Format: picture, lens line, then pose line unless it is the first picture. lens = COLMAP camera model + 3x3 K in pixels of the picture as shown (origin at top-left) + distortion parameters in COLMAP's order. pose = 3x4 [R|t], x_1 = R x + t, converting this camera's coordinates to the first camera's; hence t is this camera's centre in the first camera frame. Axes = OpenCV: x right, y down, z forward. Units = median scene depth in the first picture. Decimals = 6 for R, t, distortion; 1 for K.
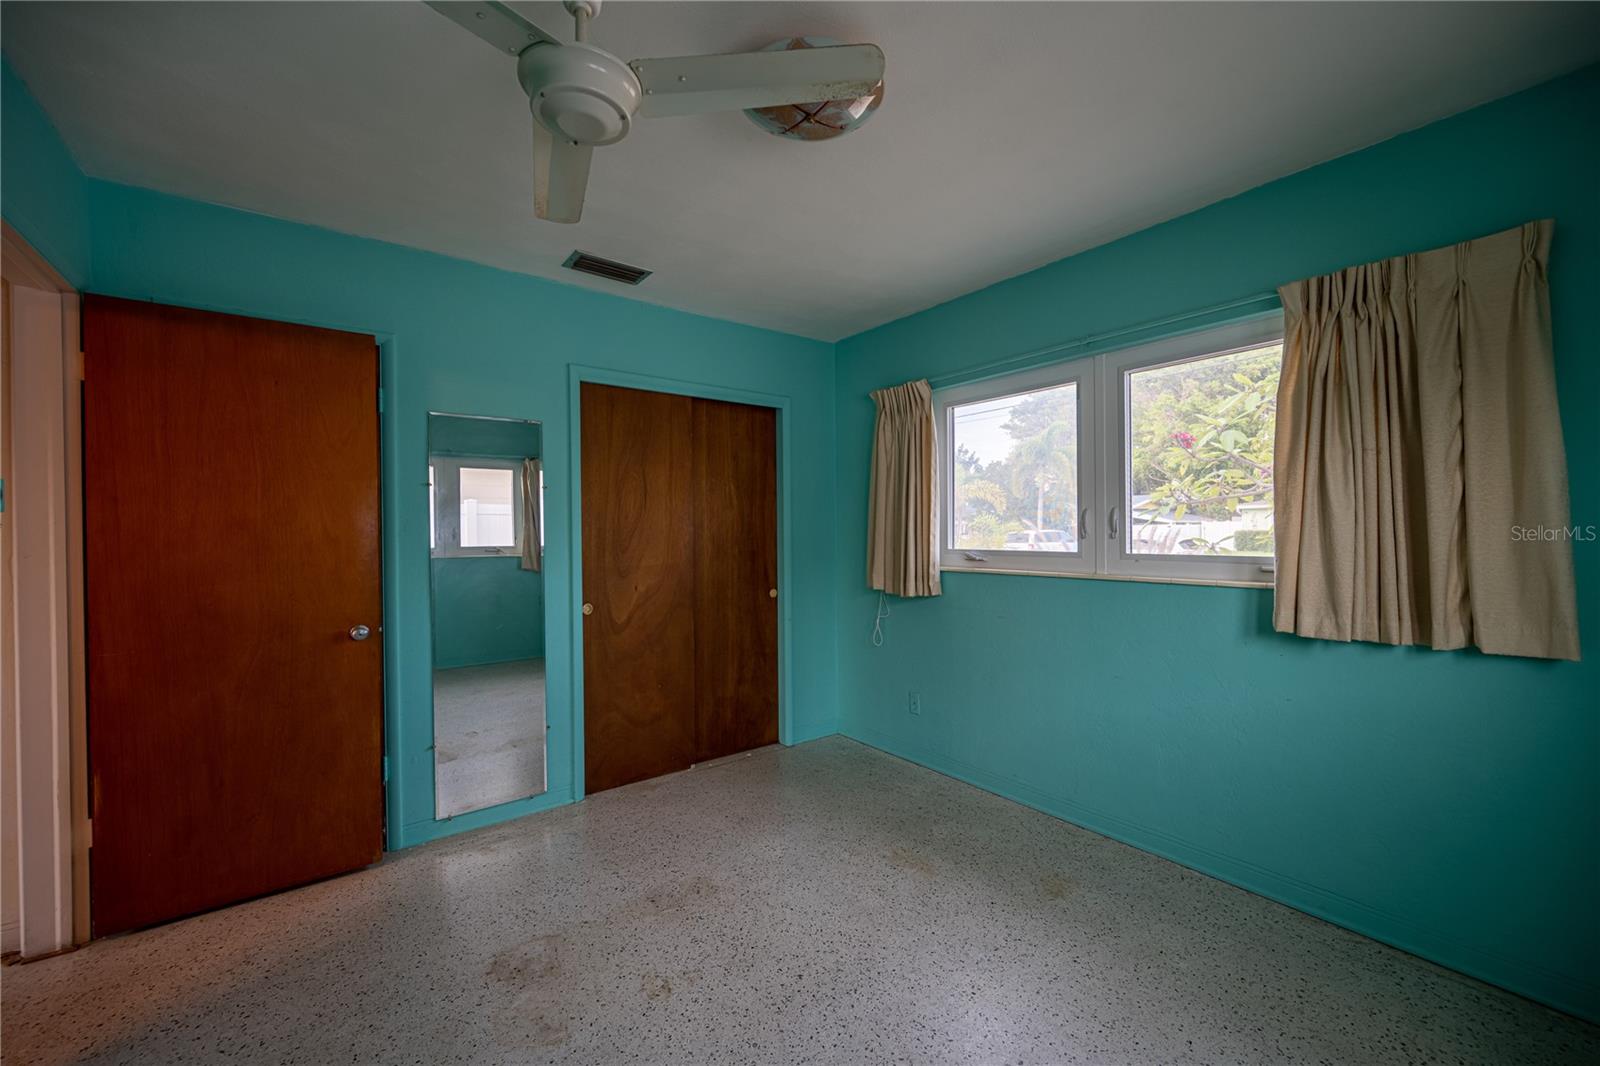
lens RADIAL K [[628.0, 0, 804.8], [0, 628.0, 532.9], [0, 0, 1]] dist [-0.001203, -0.000139]
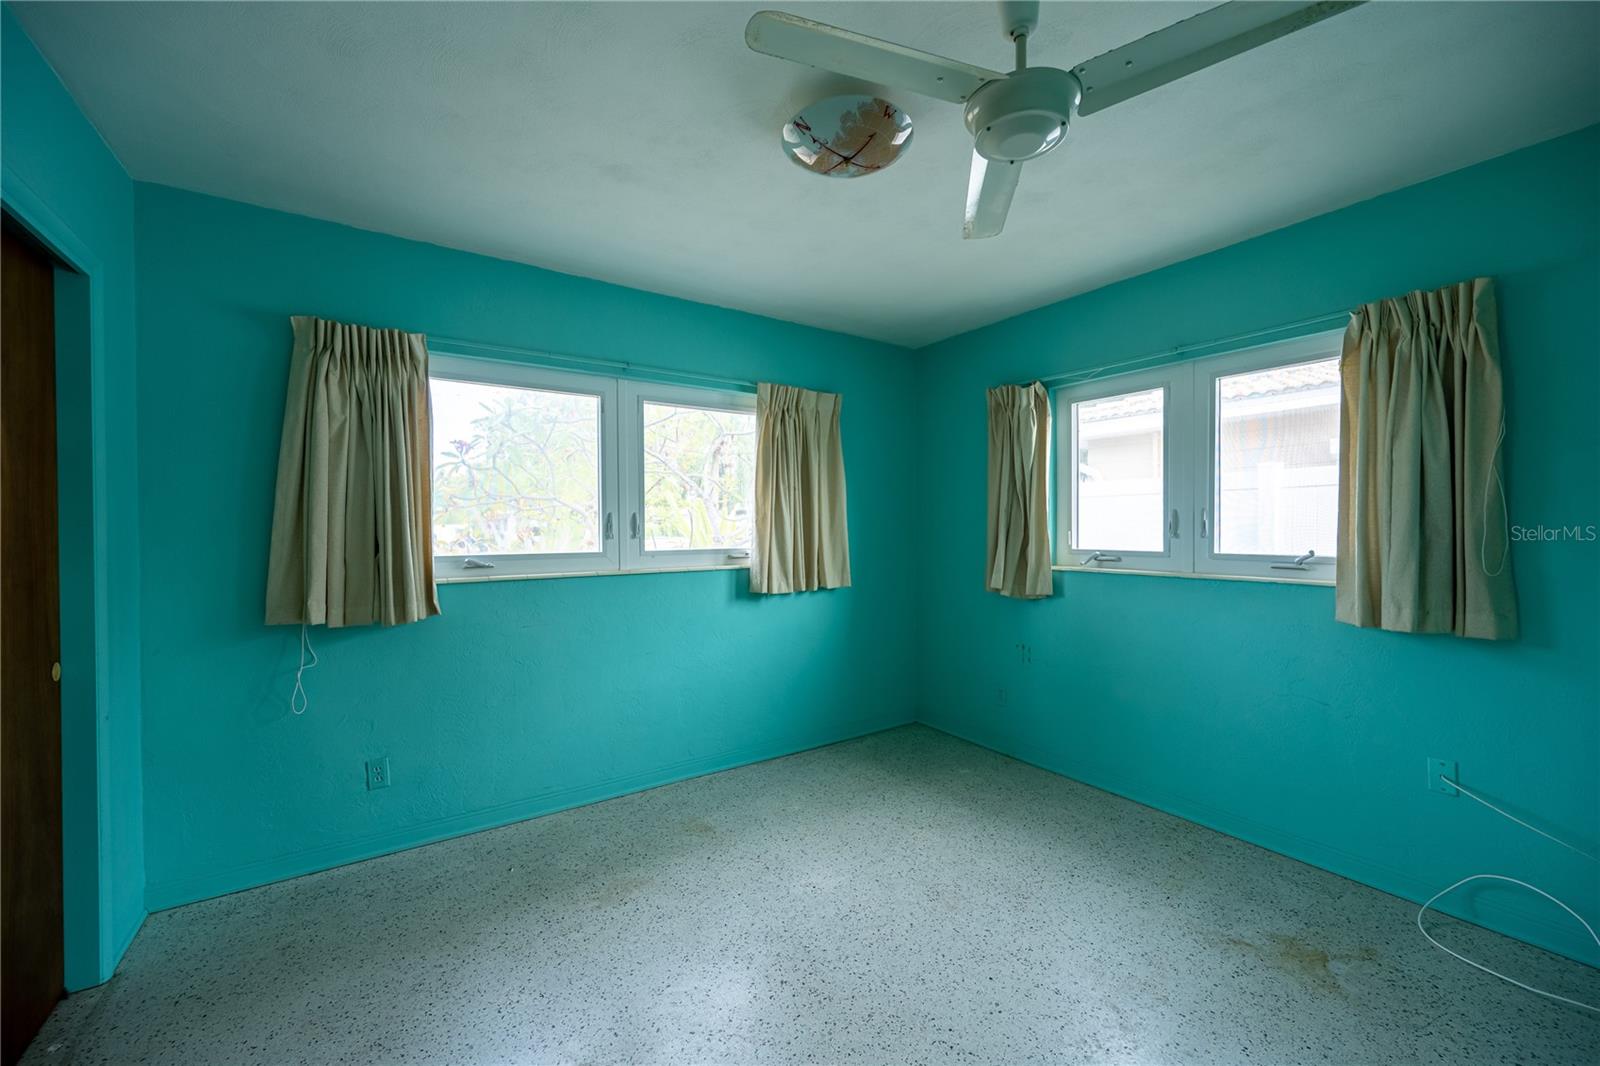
lens RADIAL K [[628.0, 0, 804.8], [0, 628.0, 532.9], [0, 0, 1]] dist [-0.001203, -0.000139]
pose [[0.057359, -0.001855, 0.998352, -0.763946], [0.009470, 0.999954, 0.001314, -0.000640], [-0.998309, 0.009379, 0.057374, 0.697467]]
